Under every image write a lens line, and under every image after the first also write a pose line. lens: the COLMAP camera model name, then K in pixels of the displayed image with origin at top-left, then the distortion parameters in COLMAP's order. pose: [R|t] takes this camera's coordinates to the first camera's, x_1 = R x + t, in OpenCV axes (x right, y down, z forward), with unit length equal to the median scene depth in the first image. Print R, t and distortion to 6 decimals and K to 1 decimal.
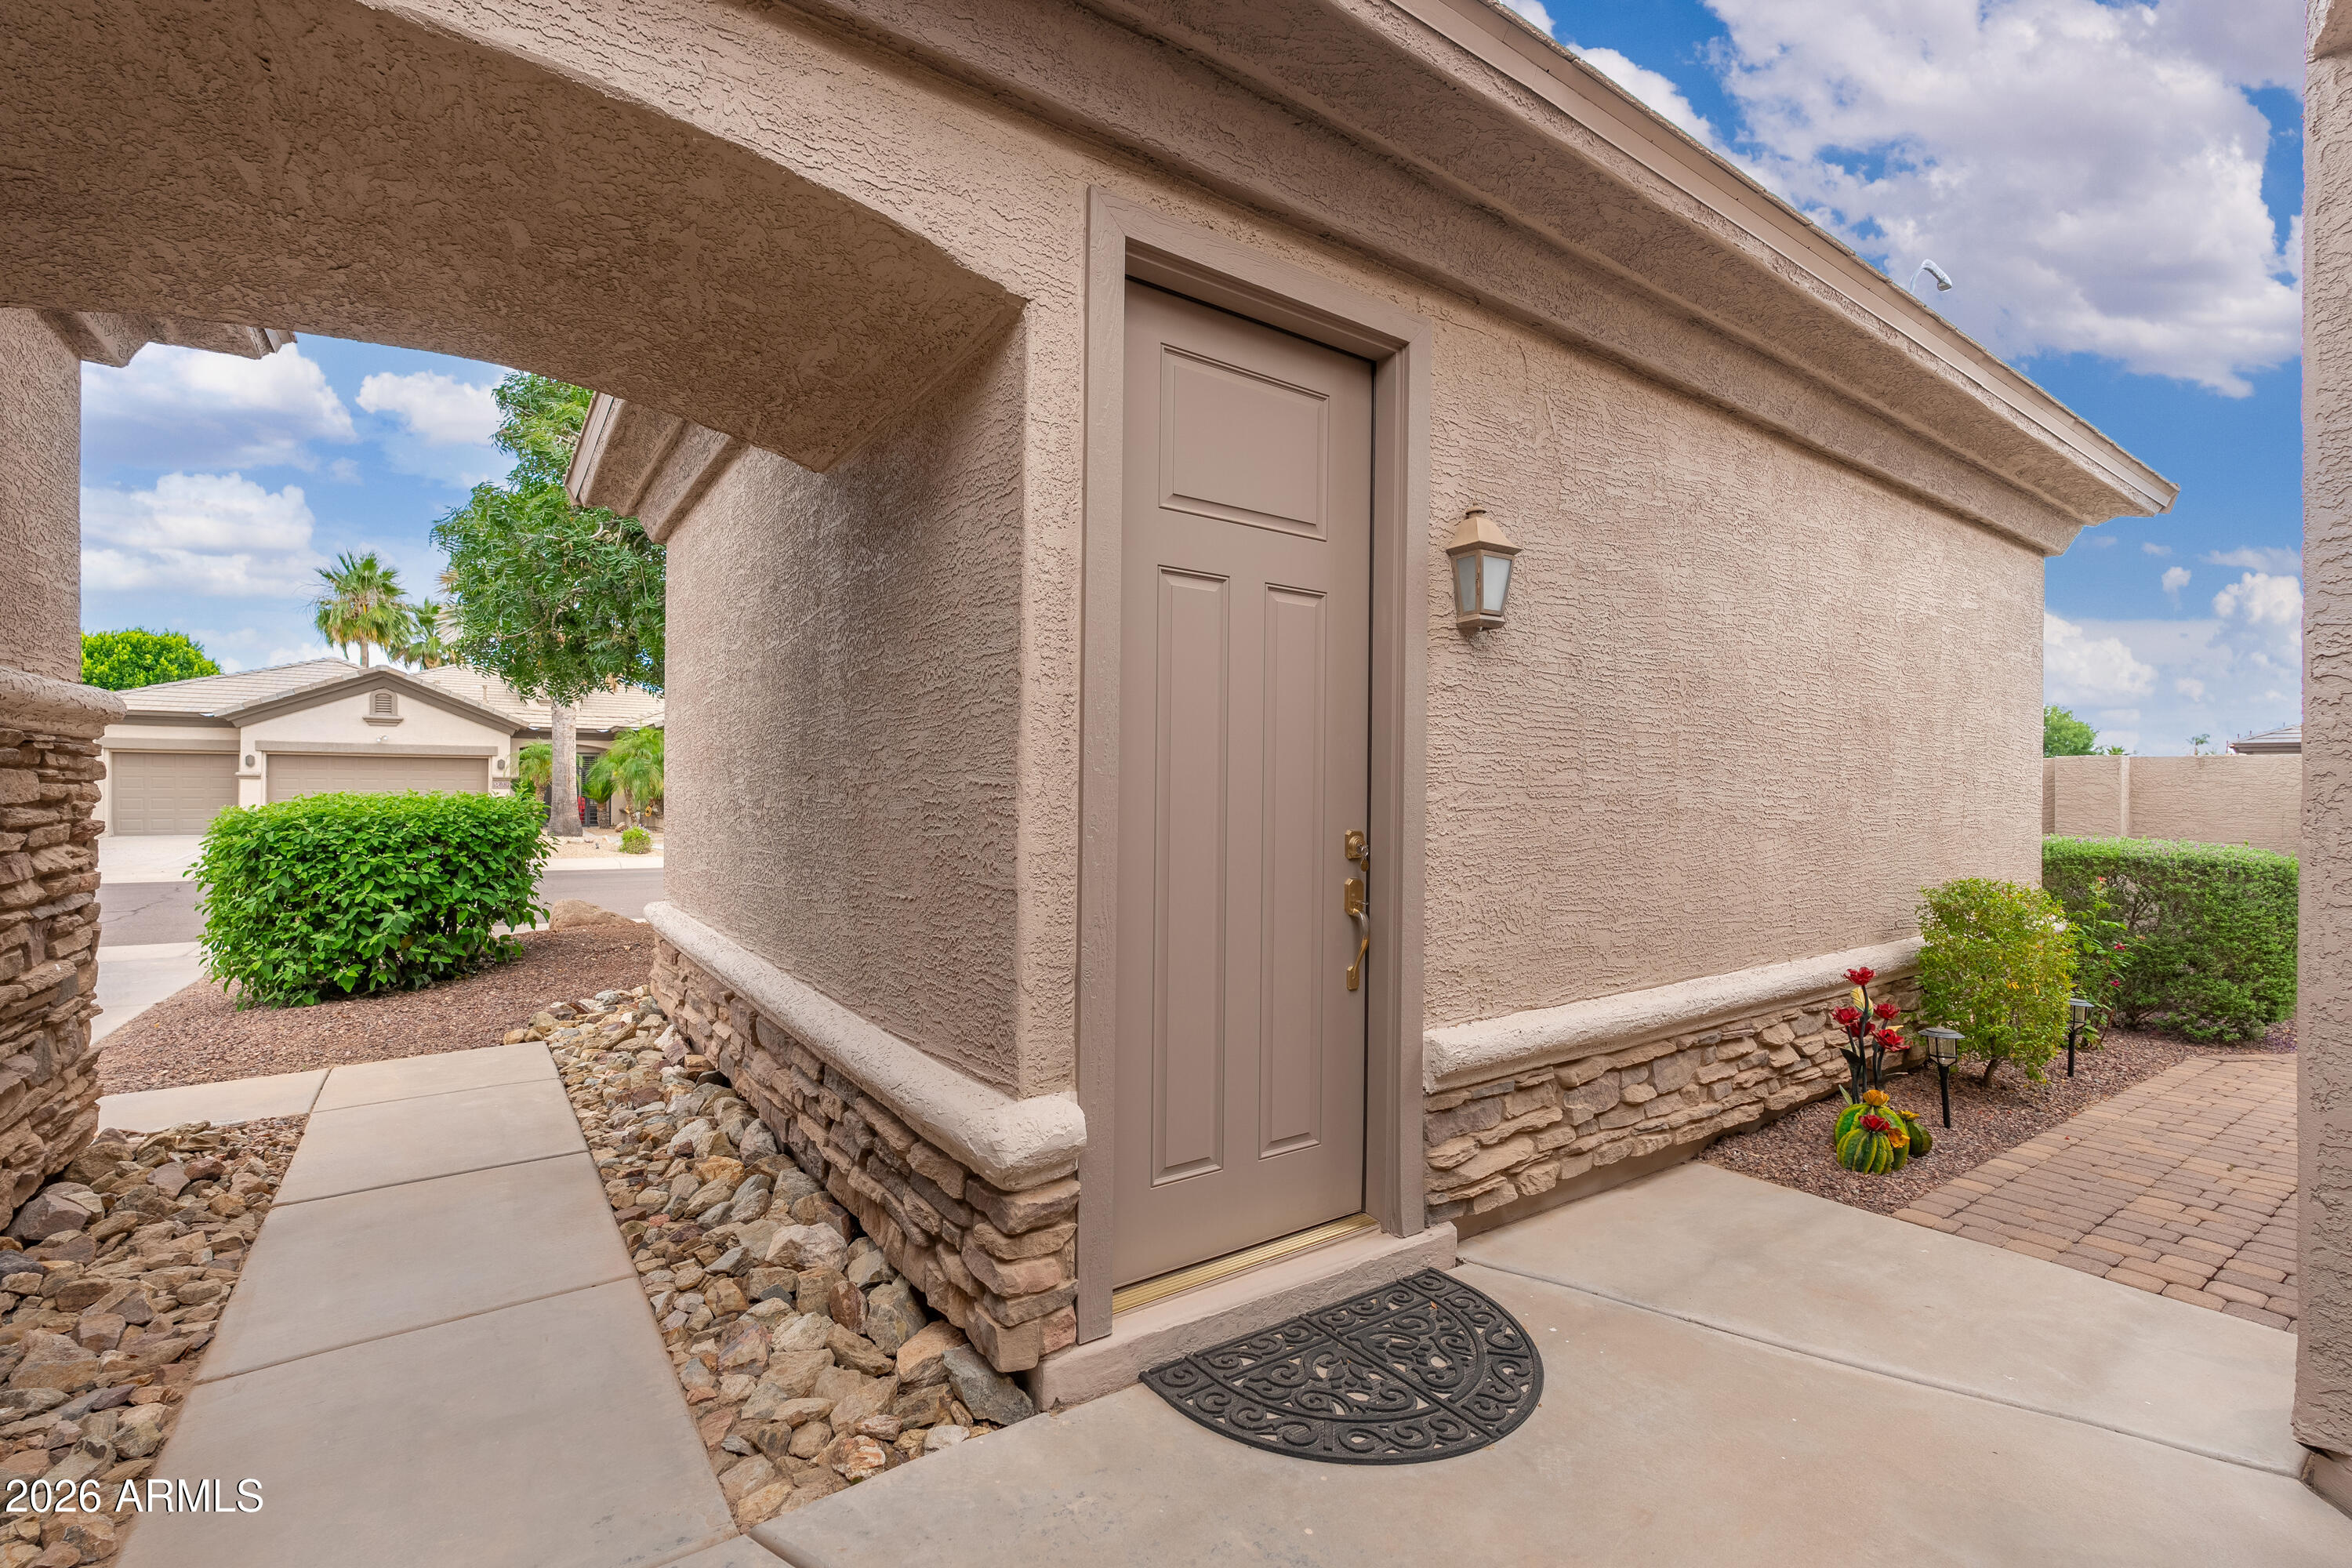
lens RADIAL K [[1025.6, 0, 1177.8], [0, 1025.6, 790.0], [0, 0, 1]] dist [-0.006285, 0.000681]
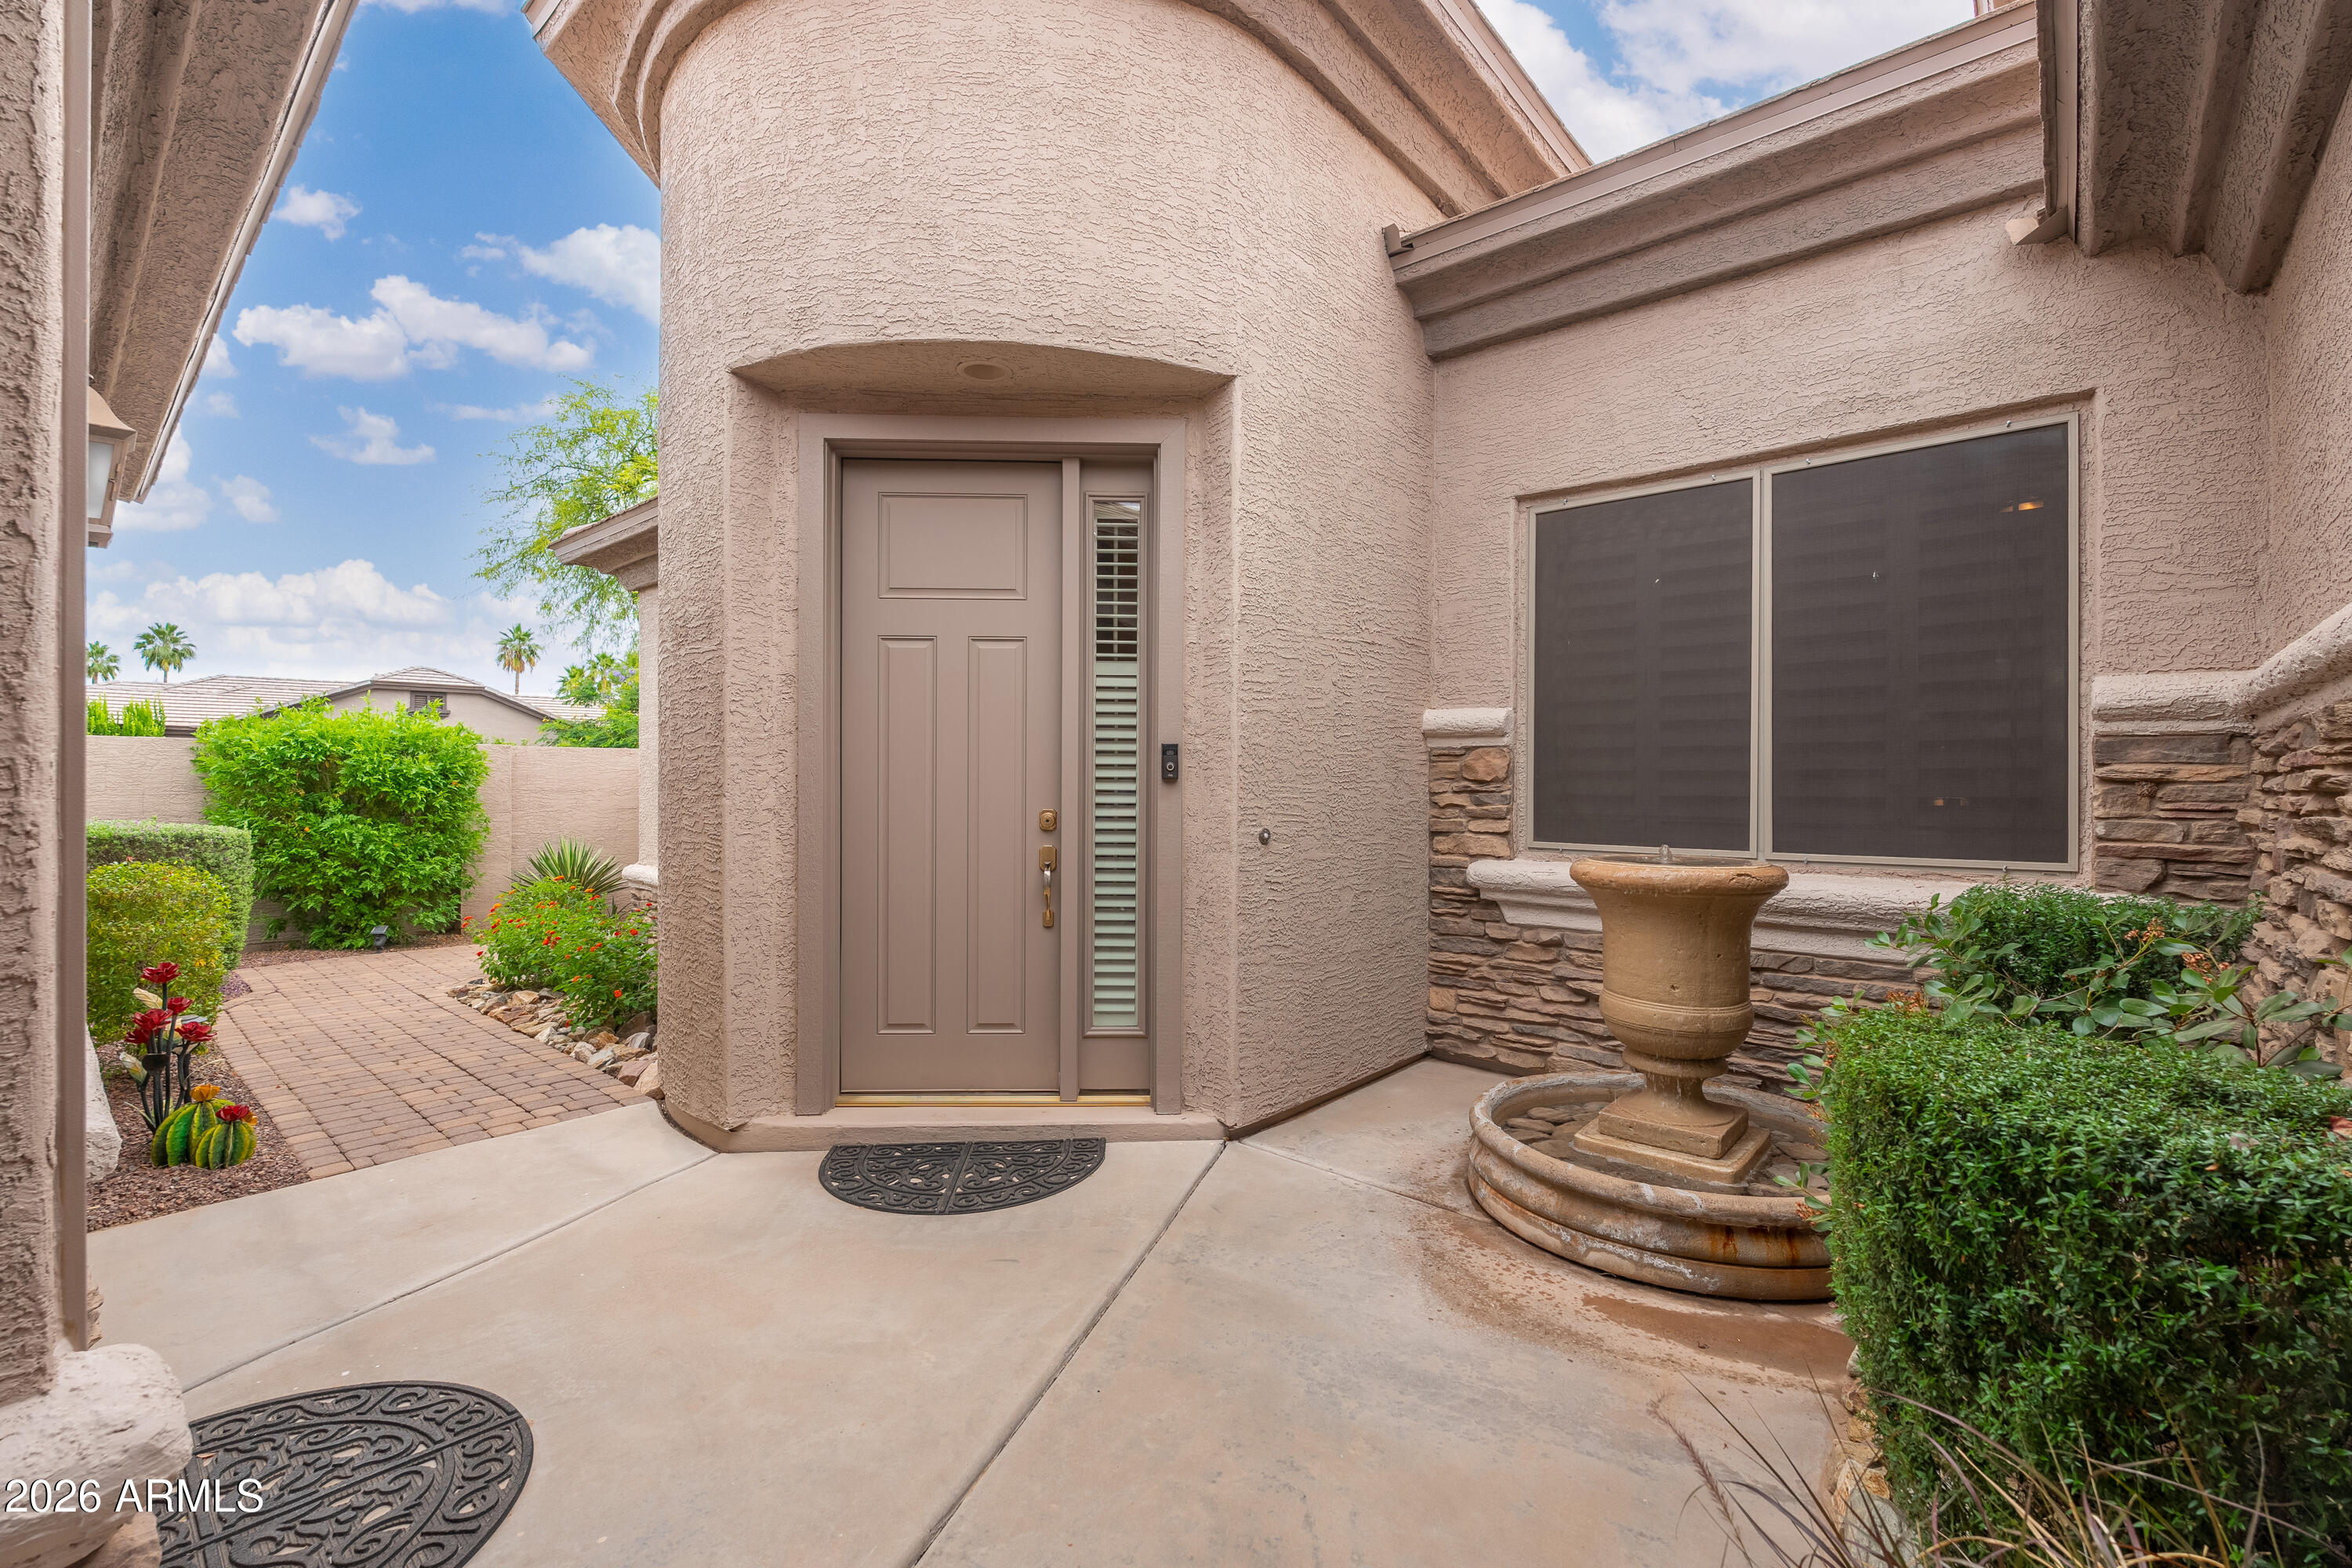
lens RADIAL K [[1025.6, 0, 1175.0], [0, 1025.6, 769.8], [0, 0, 1]] dist [-0.006285, 0.000681]
pose [[-0.234870, 0.000916, 0.972026, -0.516580], [-0.004745, 0.999987, -0.002089, -0.004407], [-0.972015, -0.005103, -0.234862, 0.383231]]
